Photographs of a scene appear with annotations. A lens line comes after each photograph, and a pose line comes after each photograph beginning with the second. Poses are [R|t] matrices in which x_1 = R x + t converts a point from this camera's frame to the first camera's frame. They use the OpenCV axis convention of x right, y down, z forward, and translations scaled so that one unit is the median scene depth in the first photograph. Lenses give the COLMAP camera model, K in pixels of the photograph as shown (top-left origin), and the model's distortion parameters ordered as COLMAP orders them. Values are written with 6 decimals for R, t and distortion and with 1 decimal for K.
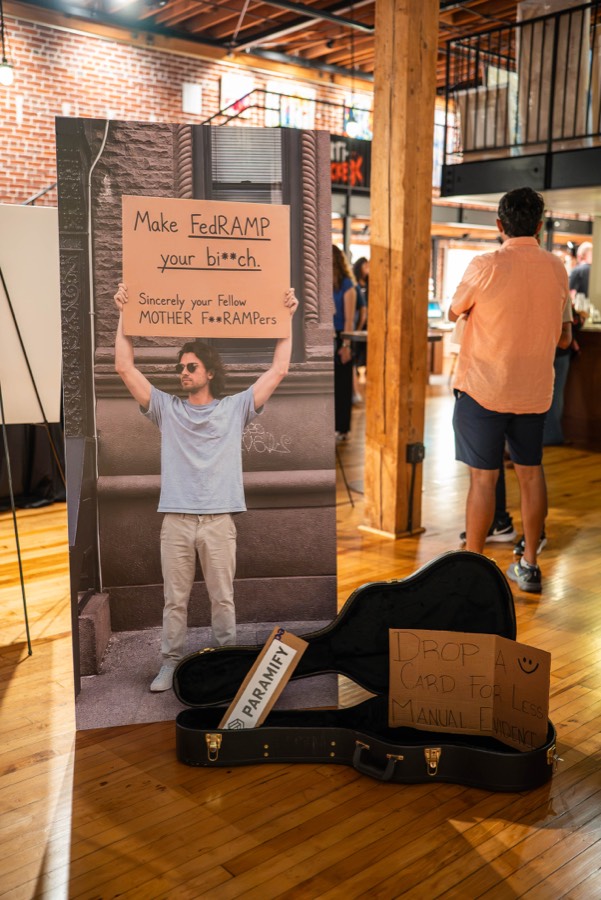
lens RADIAL K [[896.5, 0, 300.5], [0, 896.5, 450.0], [0, 0, 1]] dist [-0.054819, 0.094511]
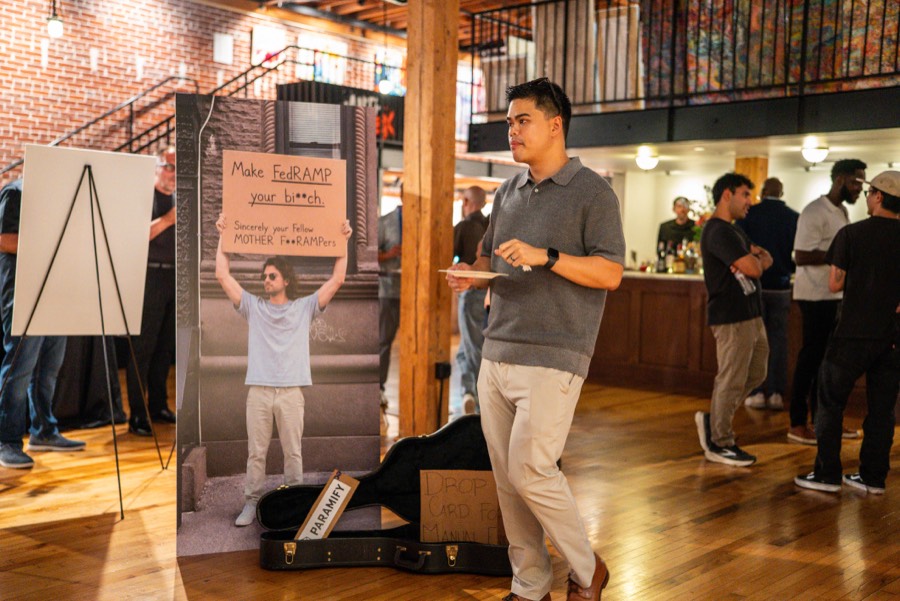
lens RADIAL K [[1019.2, 0, 450.0], [0, 1019.2, 300.5], [0, 0, 1]] dist [0.011390, 0.041509]
pose [[0.992067, 0.007014, 0.125515, -0.048269], [0.008911, 0.992007, -0.125867, 0.135473], [-0.125395, 0.125987, 0.984075, -0.522701]]
